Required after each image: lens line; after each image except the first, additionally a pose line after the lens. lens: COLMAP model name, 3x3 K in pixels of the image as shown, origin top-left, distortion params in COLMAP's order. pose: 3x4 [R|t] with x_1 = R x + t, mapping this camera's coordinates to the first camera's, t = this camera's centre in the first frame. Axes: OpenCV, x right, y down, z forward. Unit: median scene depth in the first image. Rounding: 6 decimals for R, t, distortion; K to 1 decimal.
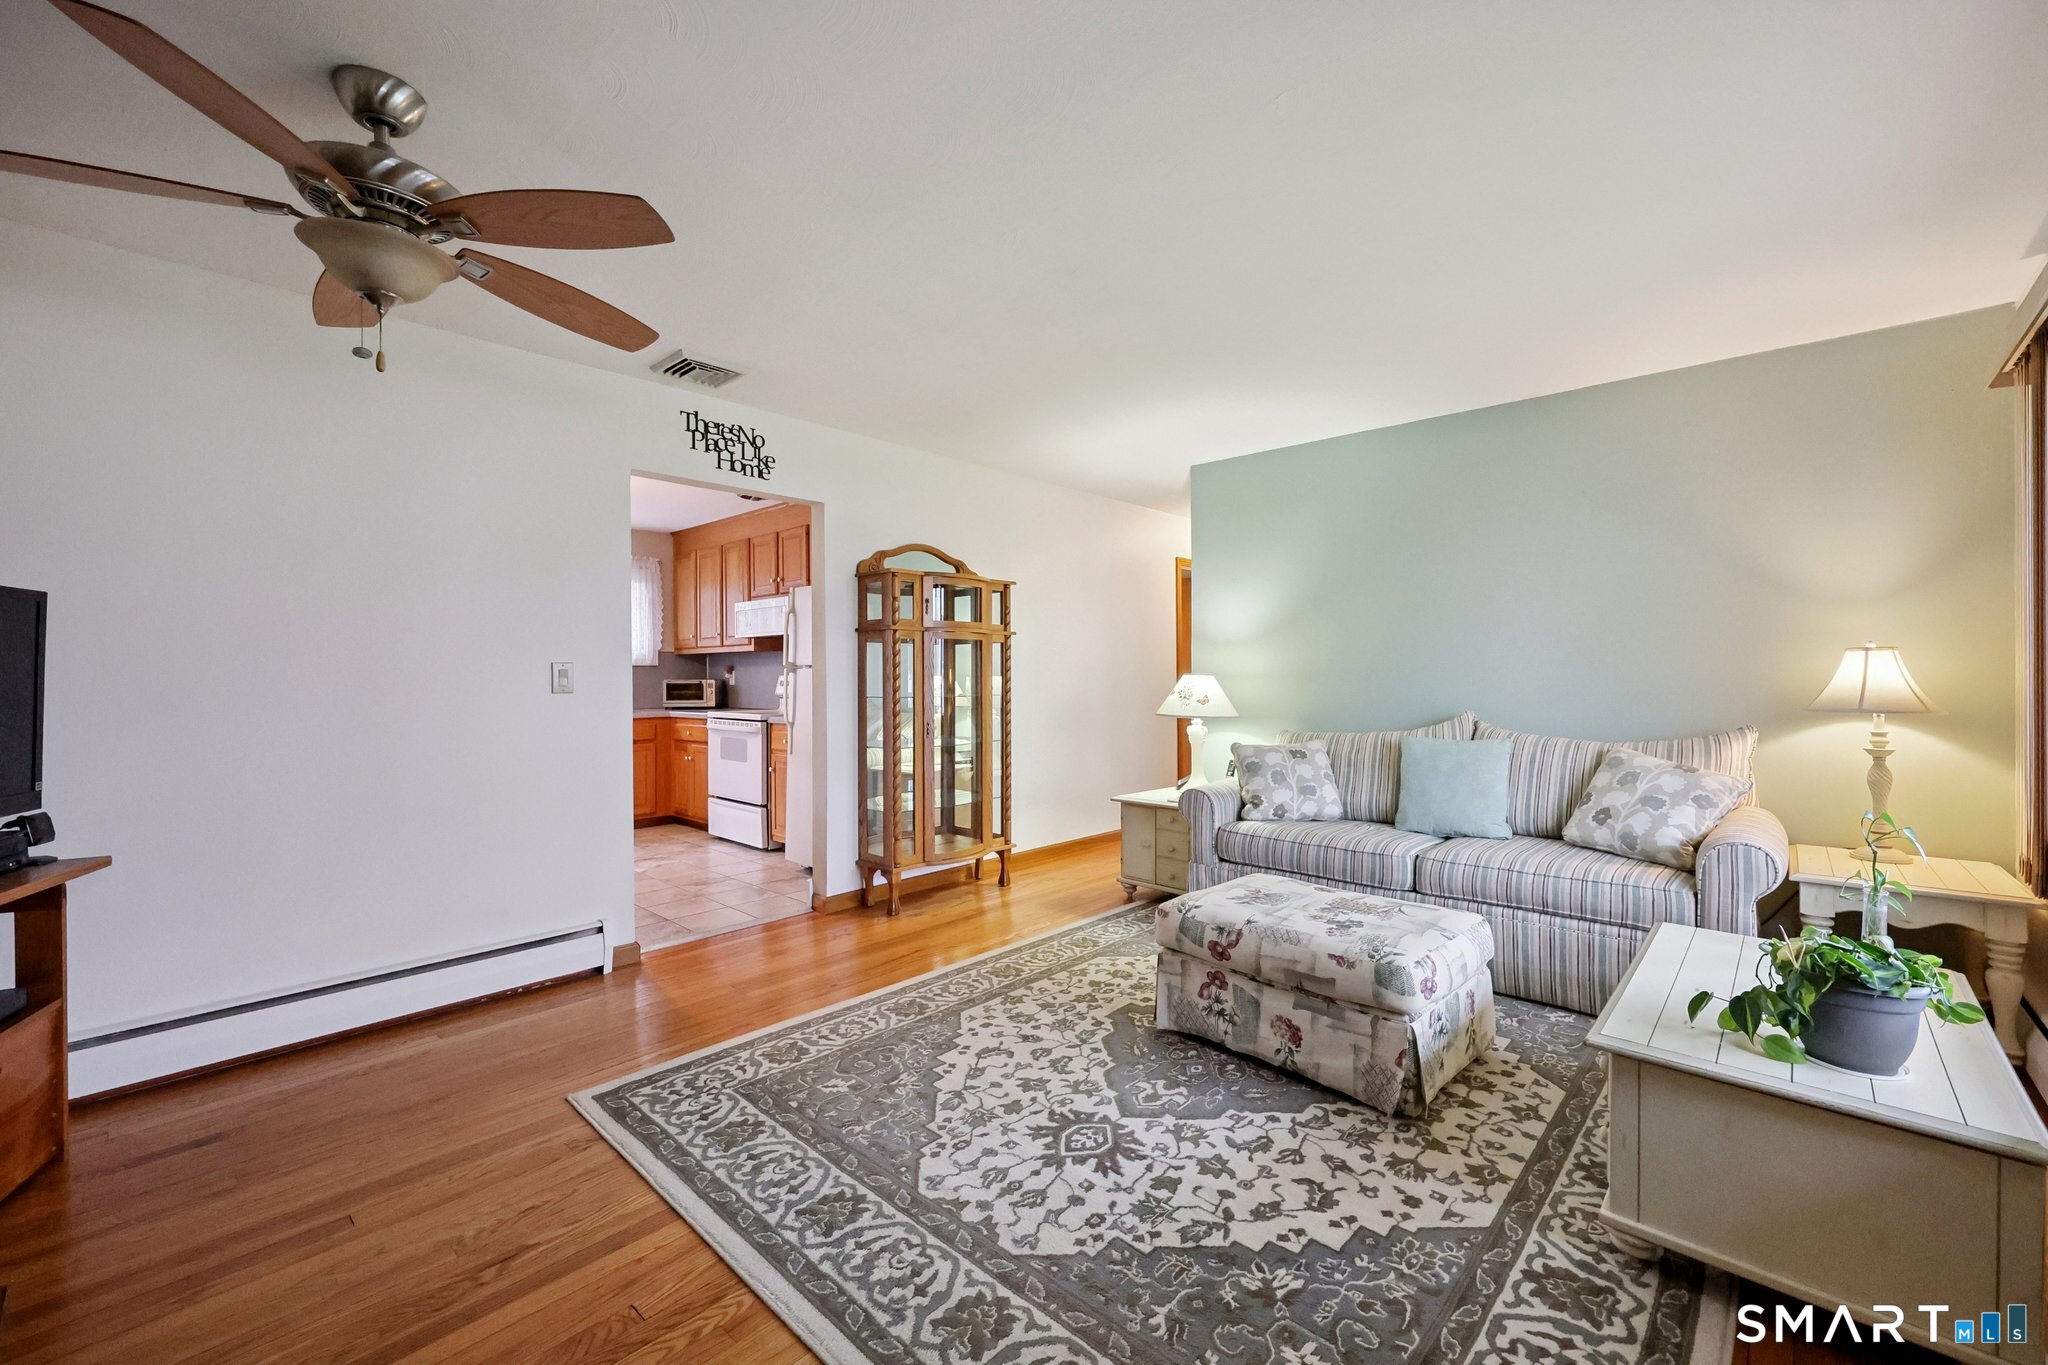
lens RADIAL K [[827.4, 0, 1032.6], [0, 827.4, 670.3], [0, 0, 1]] dist [-0.001547, 0.000475]
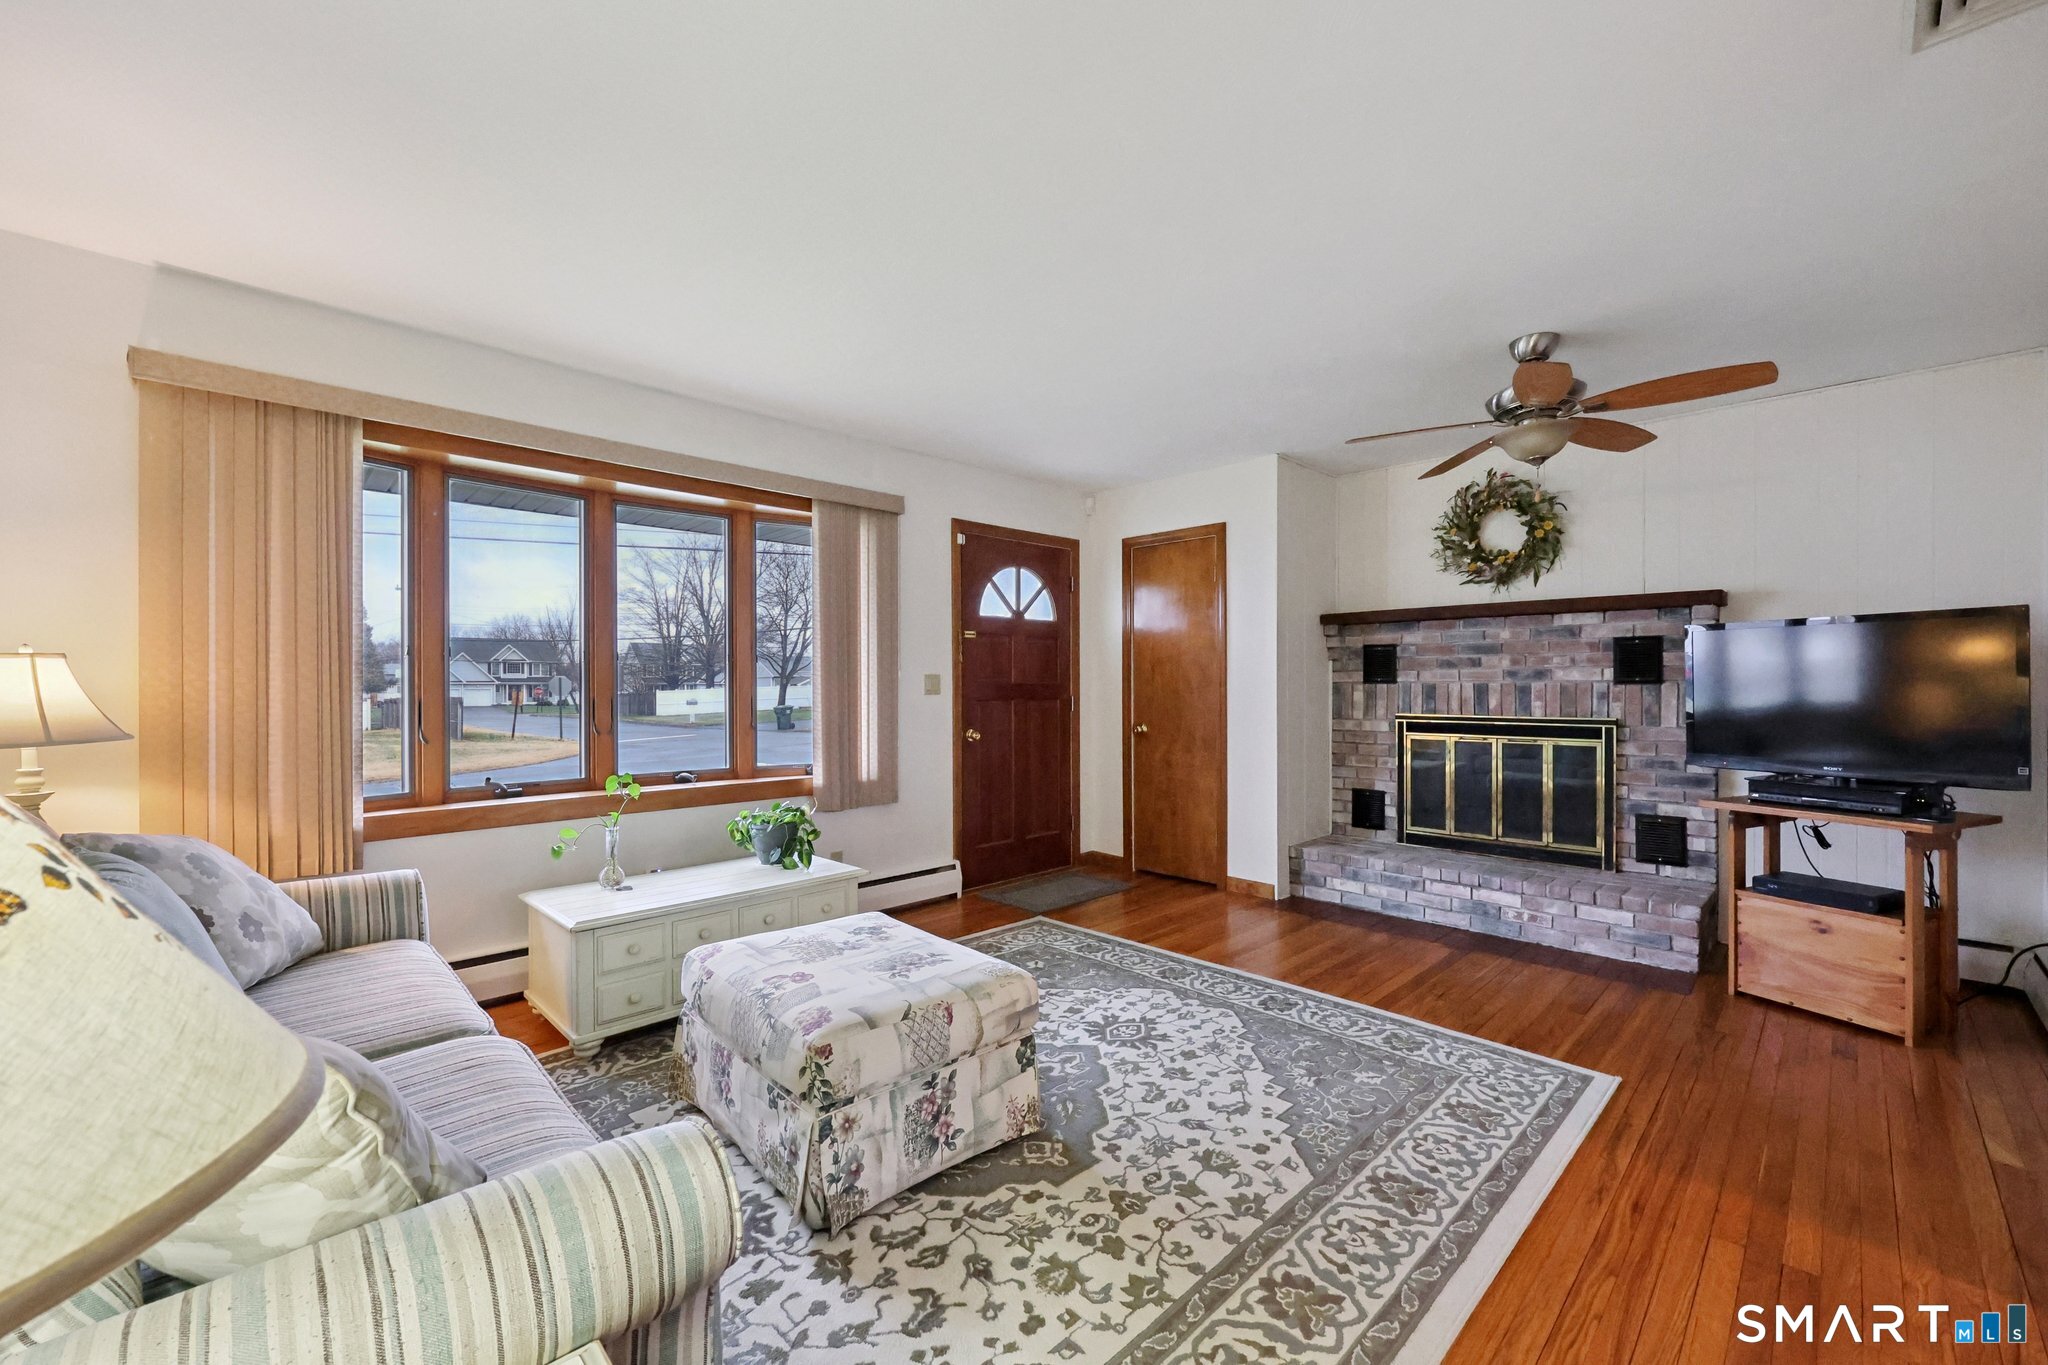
lens RADIAL K [[827.4, 0, 1029.7], [0, 827.4, 682.0], [0, 0, 1]] dist [-0.001547, 0.000475]
pose [[-0.998974, 0.008636, 0.044448, 0.128766], [0.008323, 0.999939, -0.007221, 0.009866], [-0.044508, -0.006844, -0.998986, 1.941890]]
